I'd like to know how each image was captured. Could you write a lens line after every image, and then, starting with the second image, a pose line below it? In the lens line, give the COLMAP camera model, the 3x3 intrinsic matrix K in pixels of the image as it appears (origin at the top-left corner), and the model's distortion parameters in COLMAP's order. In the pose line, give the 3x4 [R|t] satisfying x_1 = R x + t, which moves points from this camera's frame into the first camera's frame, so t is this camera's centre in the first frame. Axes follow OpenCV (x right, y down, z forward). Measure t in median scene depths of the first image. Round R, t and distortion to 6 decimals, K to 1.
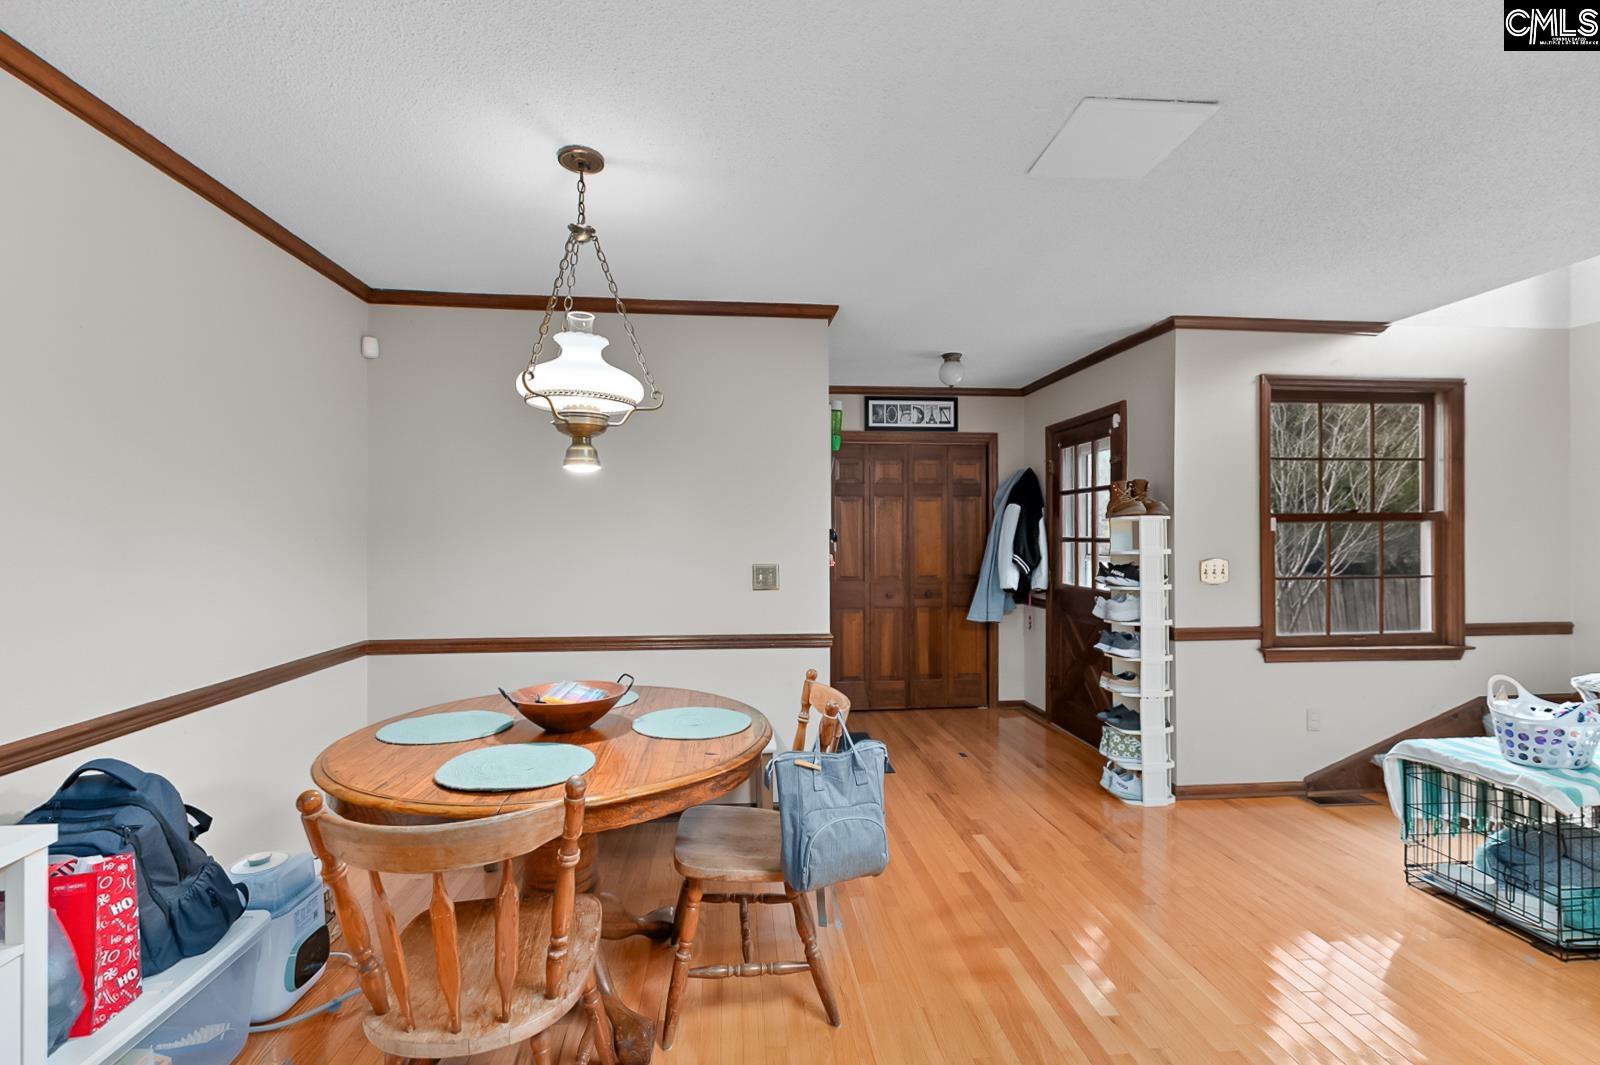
lens RADIAL K [[670.2, 0, 778.2], [0, 670.2, 535.2], [0, 0, 1]] dist [-0.000329, -0.000093]
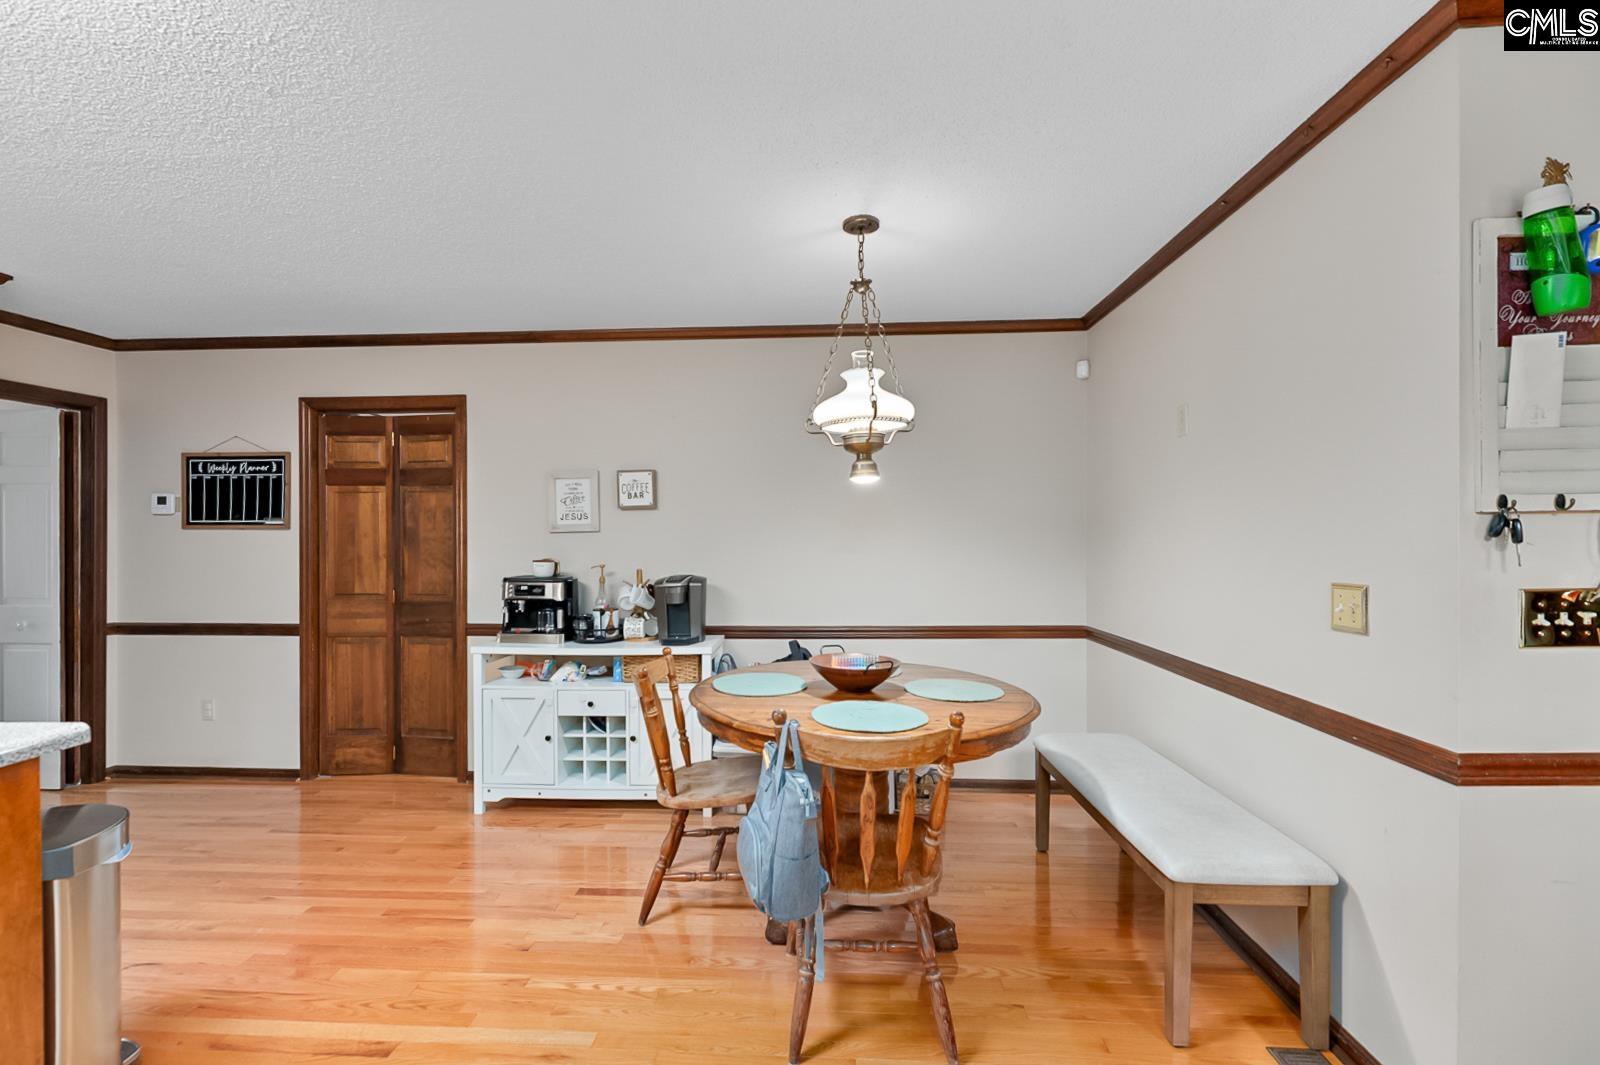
lens RADIAL K [[664.0, 0, 800.0], [0, 664.0, 532.5], [0, 0, 1]] dist [-0.000109, -0.000129]
pose [[-0.129373, -0.008321, -0.991561, 0.358868], [0.008843, 0.999915, -0.009545, 0.002888], [0.991557, -0.010003, -0.129288, 0.410728]]
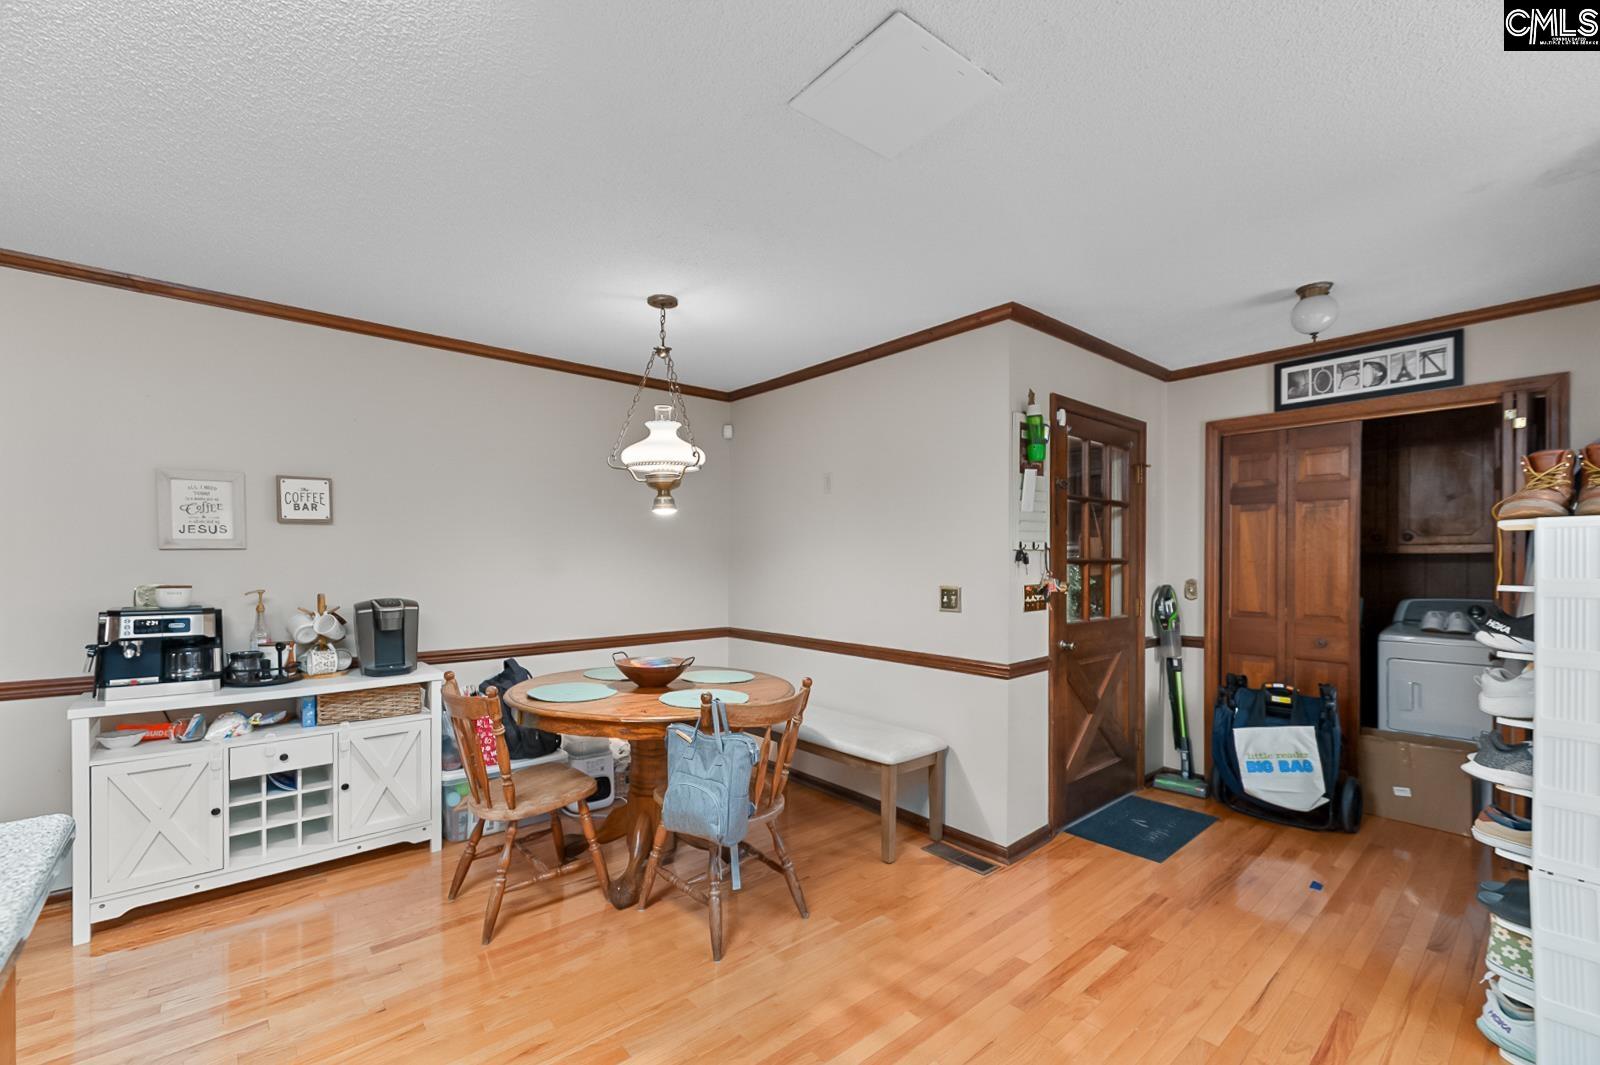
lens RADIAL K [[661.3, 0, 762.1], [0, 661.3, 554.0], [0, 0, 1]] dist [0.001404, 0.000185]
pose [[0.566460, -0.004831, -0.824075, 0.404327], [0.000958, 0.999986, -0.005203, 0.000820], [0.824089, 0.002158, 0.566457, 0.138898]]
